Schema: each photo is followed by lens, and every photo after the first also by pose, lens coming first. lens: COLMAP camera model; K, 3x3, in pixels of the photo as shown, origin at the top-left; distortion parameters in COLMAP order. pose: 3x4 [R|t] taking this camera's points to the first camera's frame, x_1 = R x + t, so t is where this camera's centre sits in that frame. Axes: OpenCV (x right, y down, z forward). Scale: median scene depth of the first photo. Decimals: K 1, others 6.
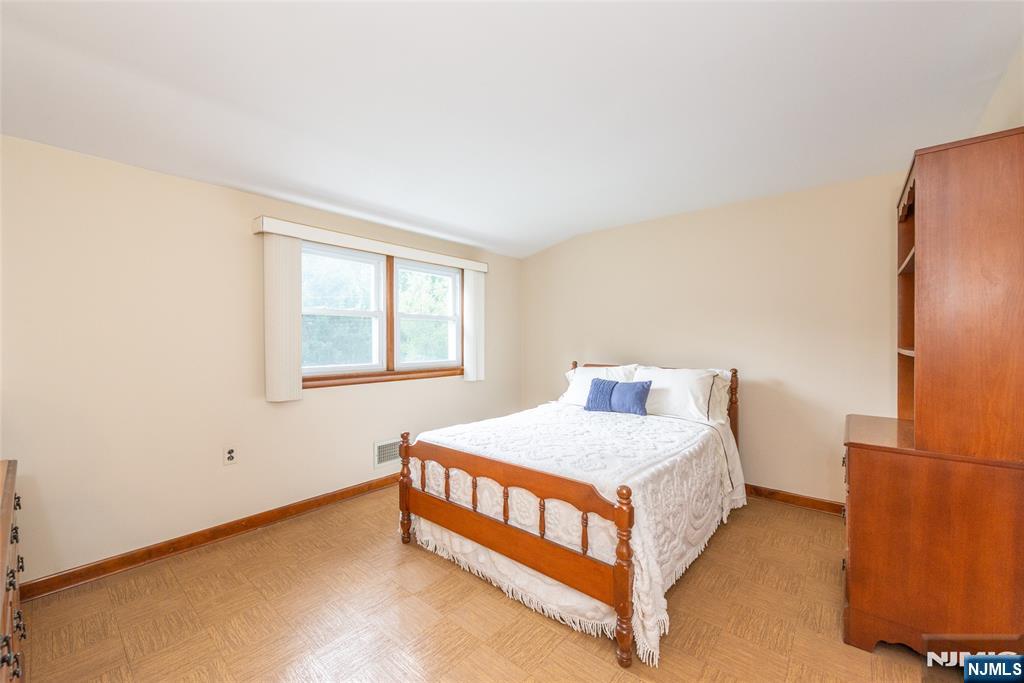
lens RADIAL K [[407.9, 0, 508.6], [0, 407.9, 341.4], [0, 0, 1]] dist [0.000882, 0.000041]
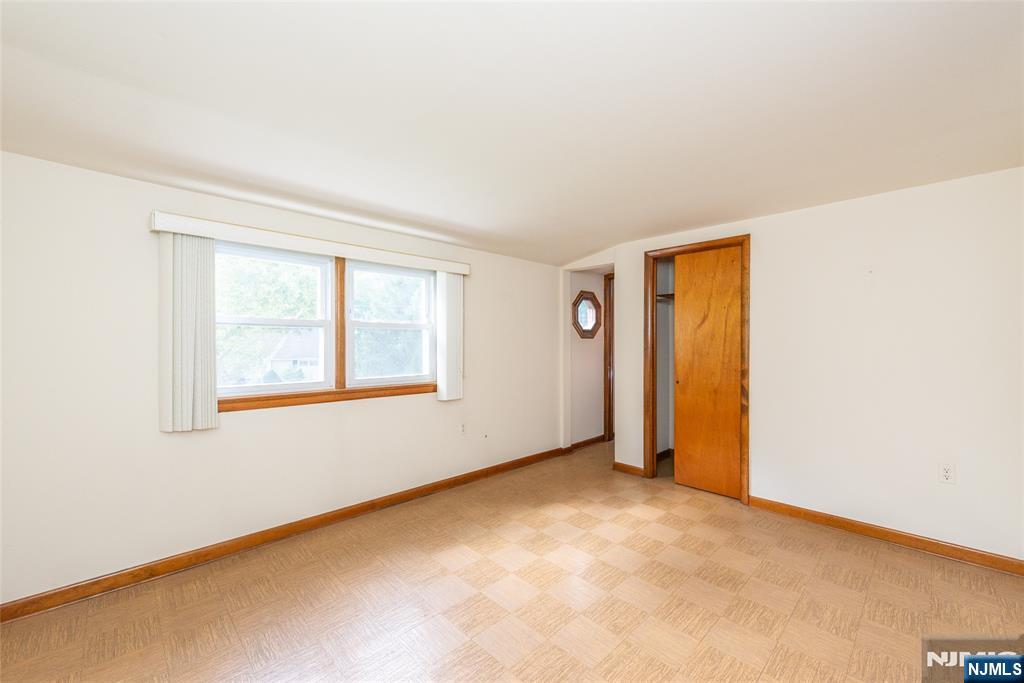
lens RADIAL K [[407.9, 0, 517.0], [0, 407.9, 344.7], [0, 0, 1]] dist [0.000882, 0.000041]
pose [[0.995977, -0.008708, -0.089190, 0.160000], [0.007679, 0.999900, -0.011866, -0.008925], [0.089284, 0.011134, 0.995944, 0.166206]]
